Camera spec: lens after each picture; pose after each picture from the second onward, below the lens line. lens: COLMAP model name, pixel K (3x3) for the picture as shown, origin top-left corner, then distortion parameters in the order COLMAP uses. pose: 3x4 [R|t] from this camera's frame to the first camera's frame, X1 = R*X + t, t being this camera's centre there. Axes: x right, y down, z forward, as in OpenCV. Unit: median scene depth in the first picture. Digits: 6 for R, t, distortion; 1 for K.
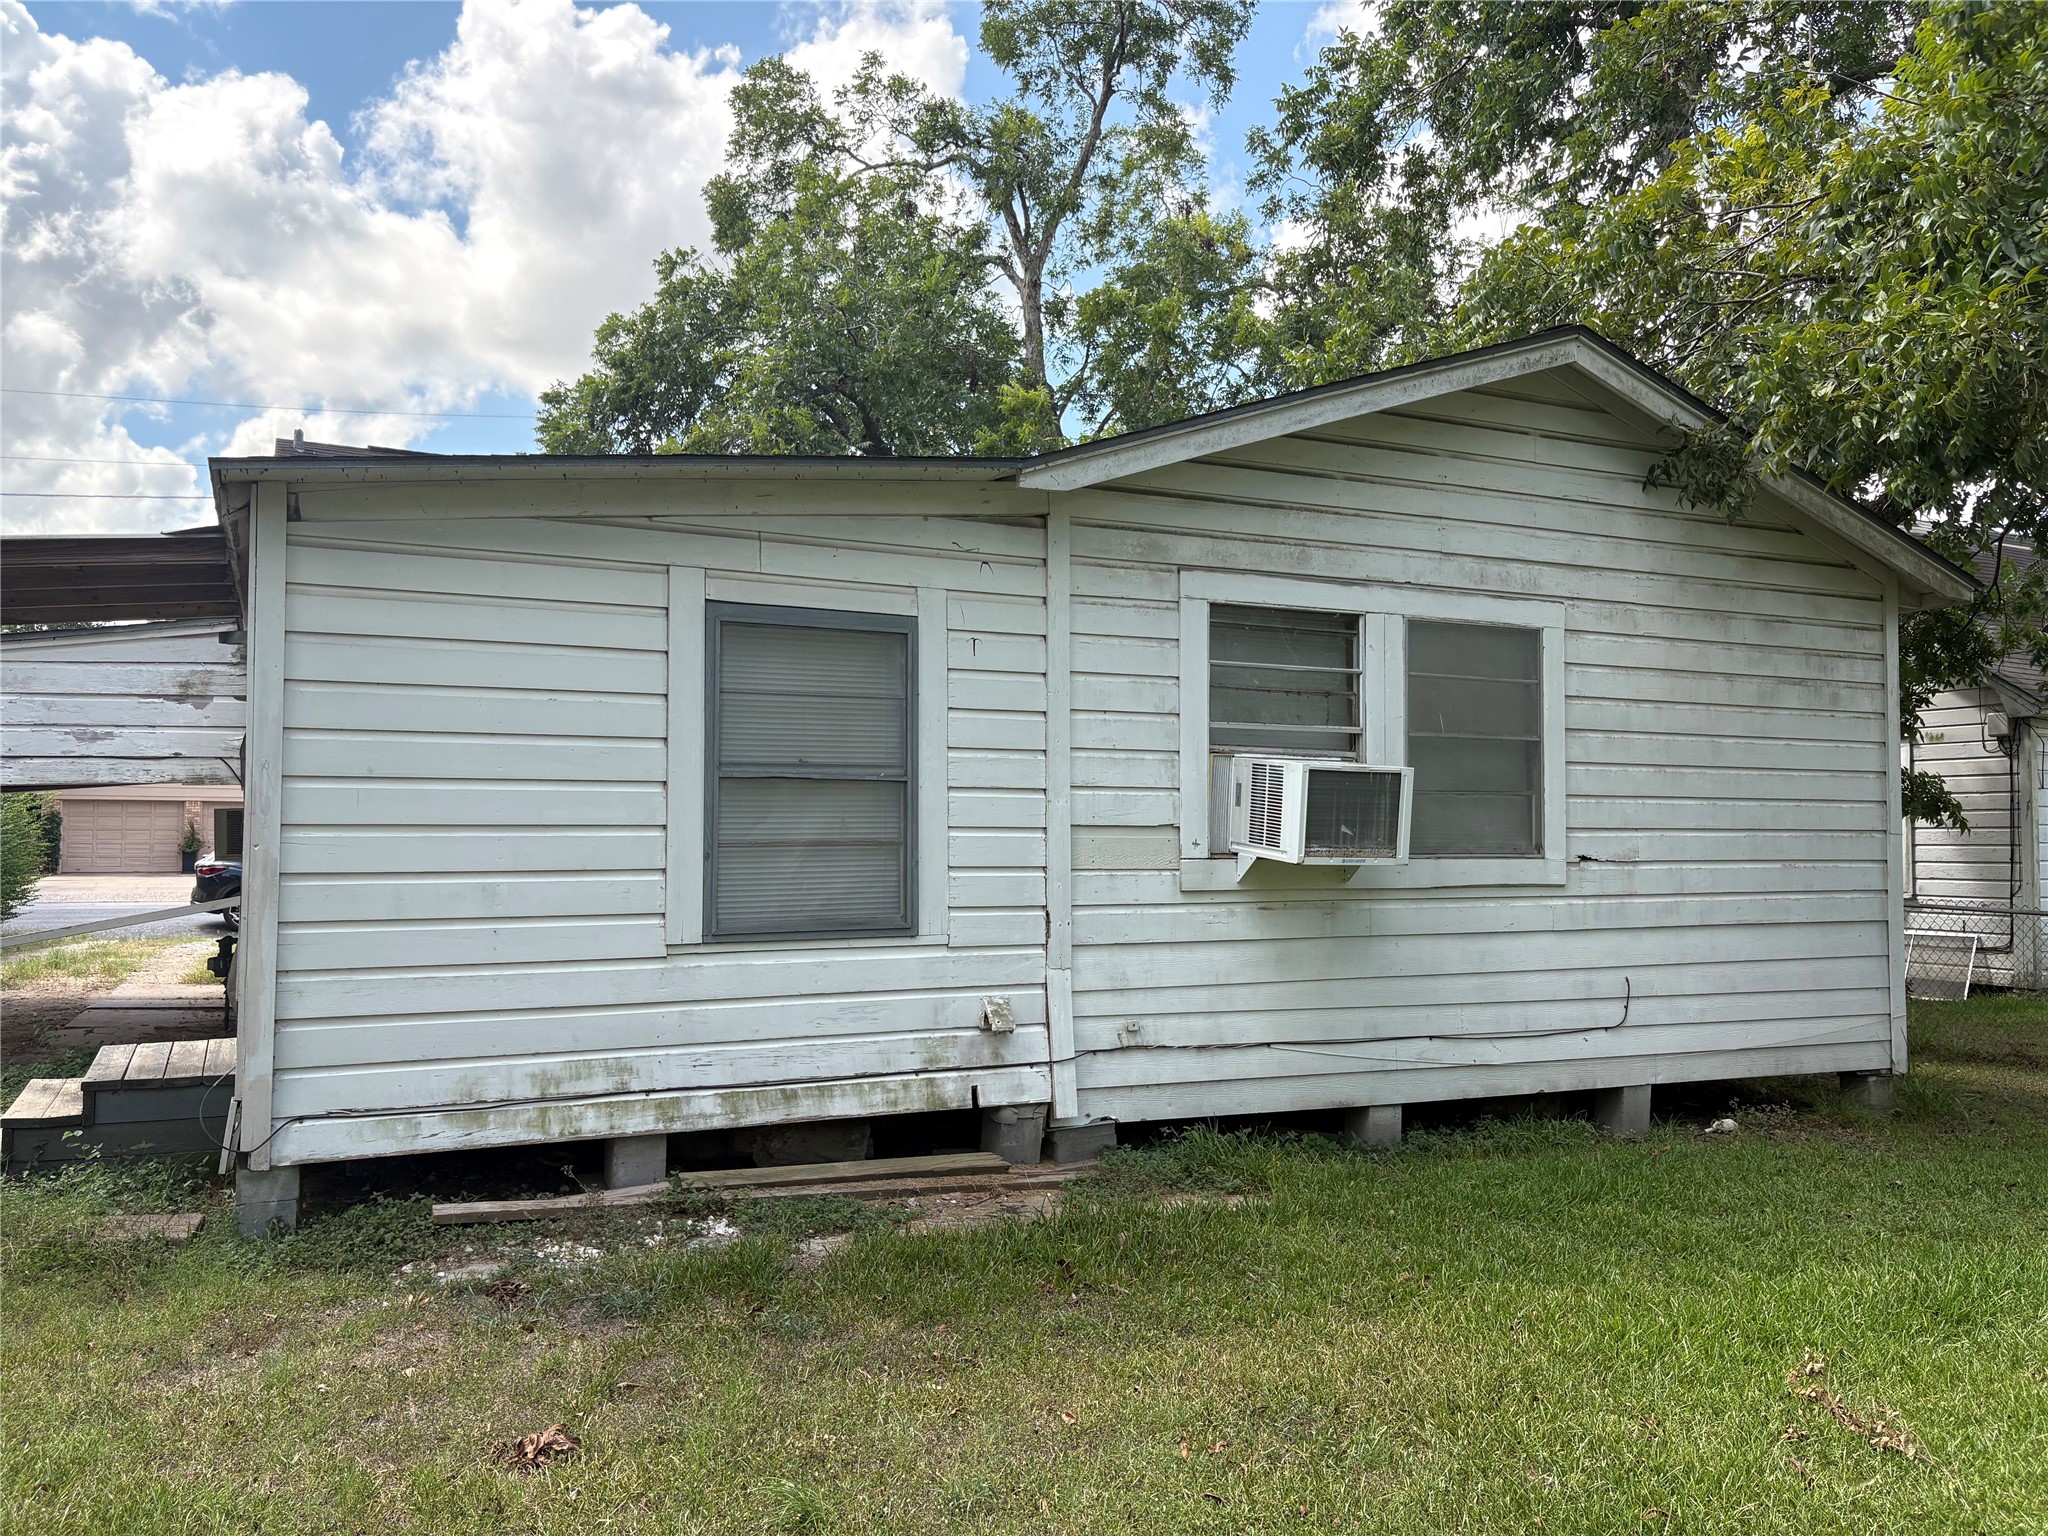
lens RADIAL K [[1535.8, 0, 1014.8], [0, 1535.8, 765.4], [0, 0, 1]] dist [0.060311, -0.075199]
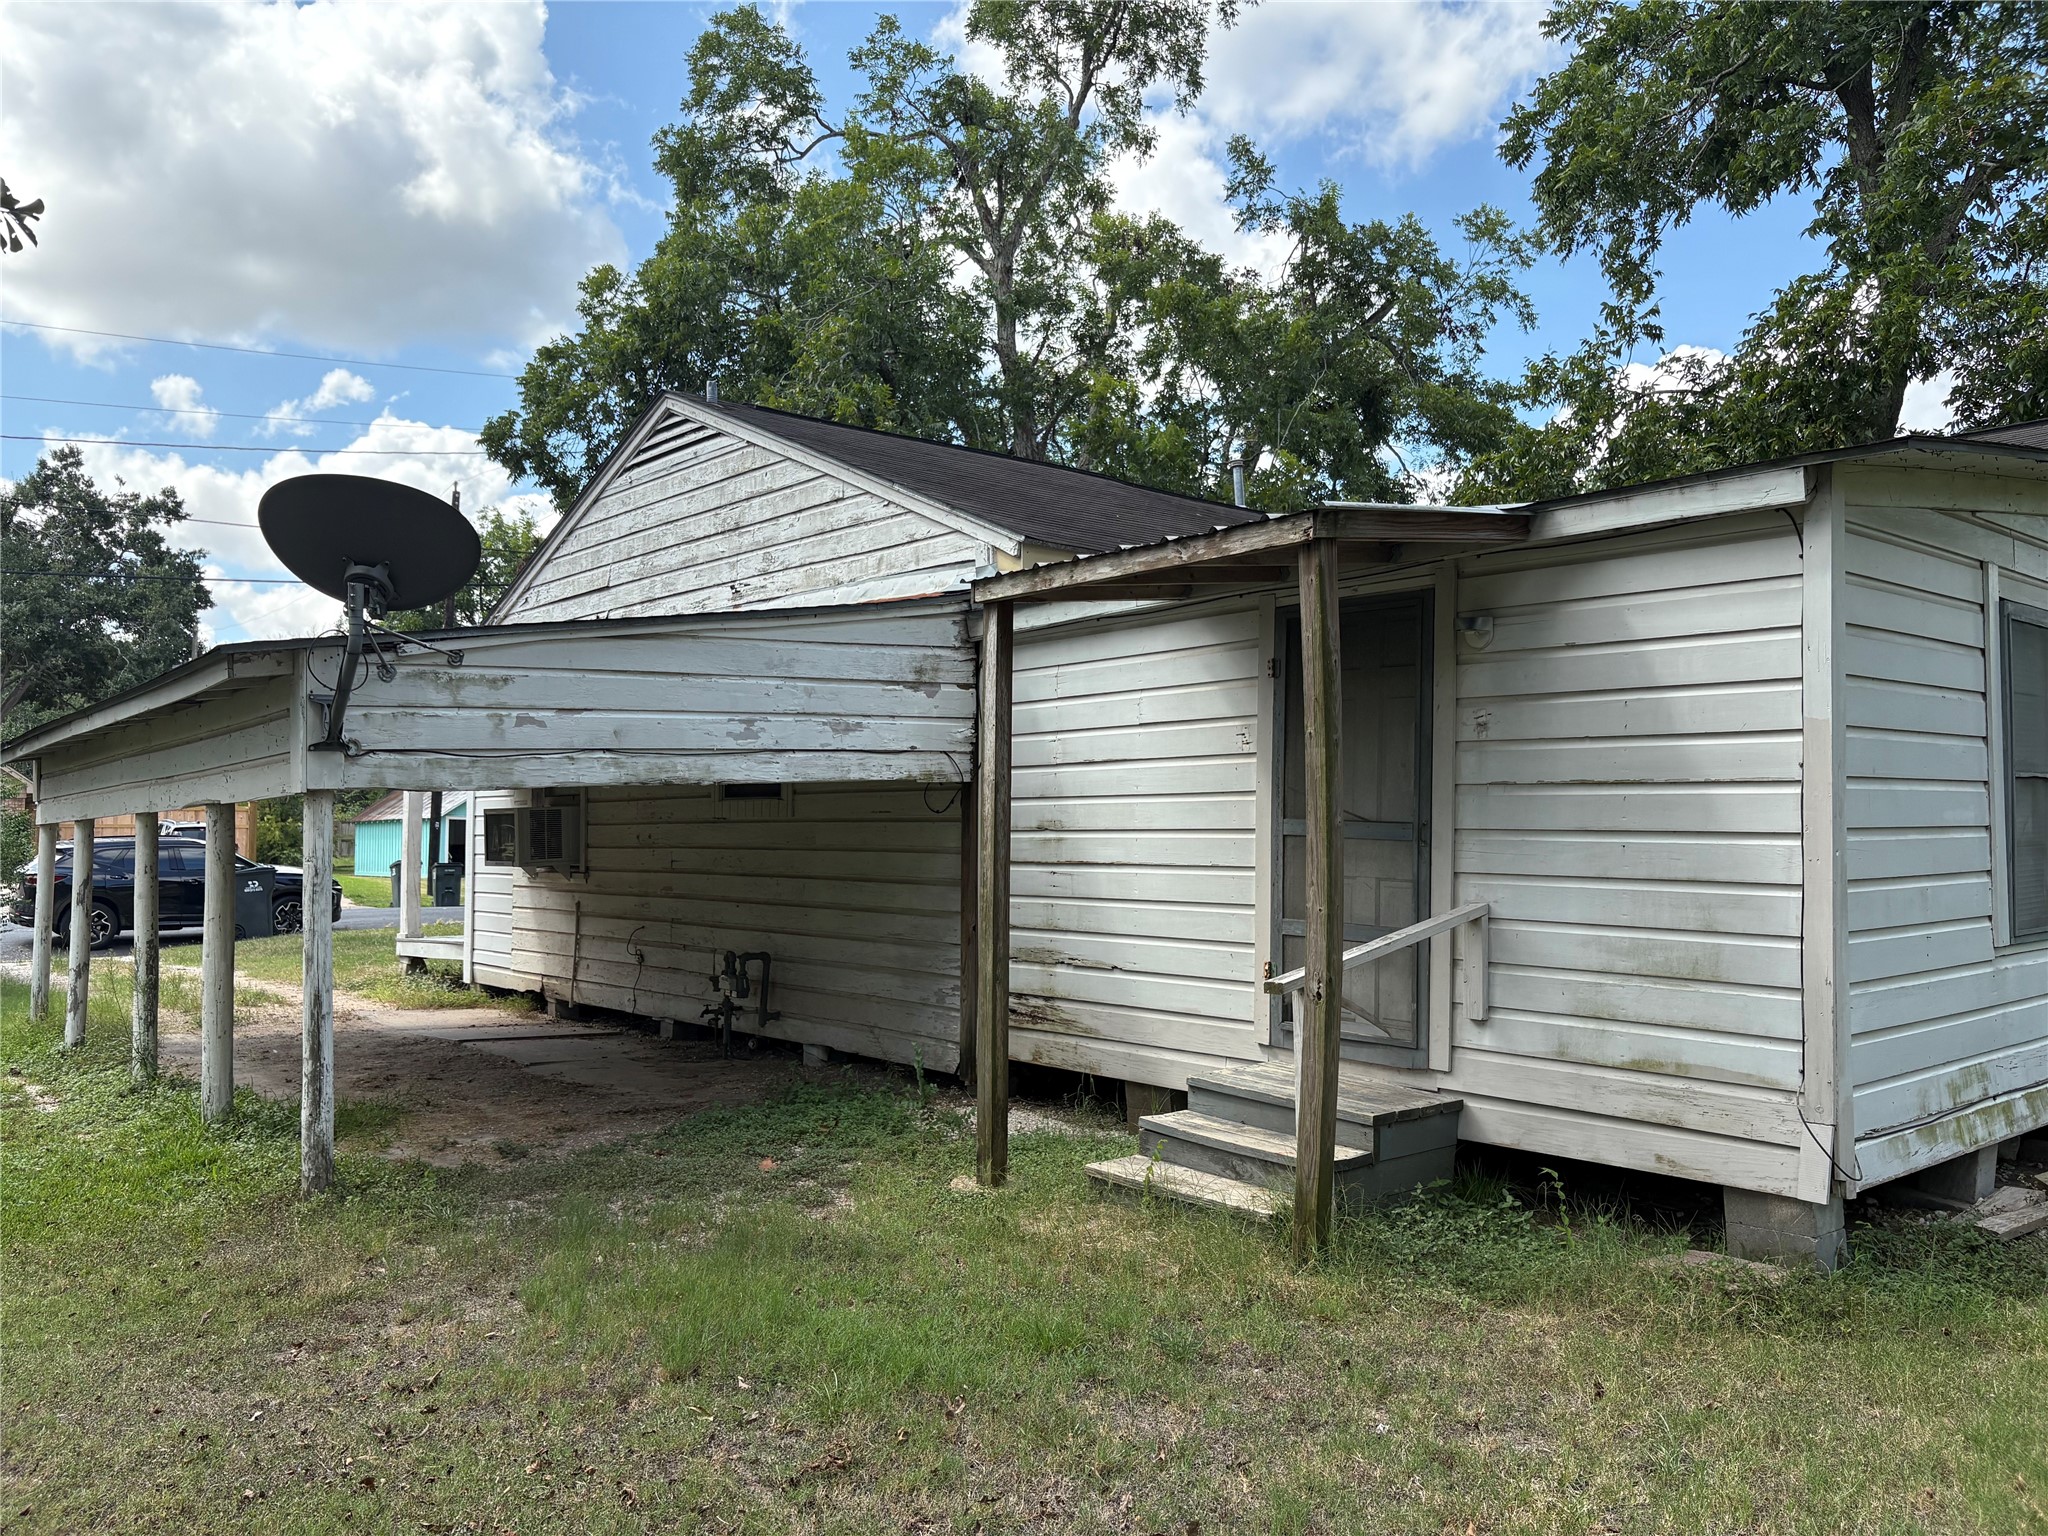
lens RADIAL K [[1535.8, 0, 1014.8], [0, 1535.8, 765.4], [0, 0, 1]] dist [0.060311, -0.075199]
pose [[0.969281, 0.000869, 0.245956, -0.699634], [-0.002435, 0.999979, 0.006064, -0.002501], [-0.245946, -0.006476, 0.969262, 0.123161]]
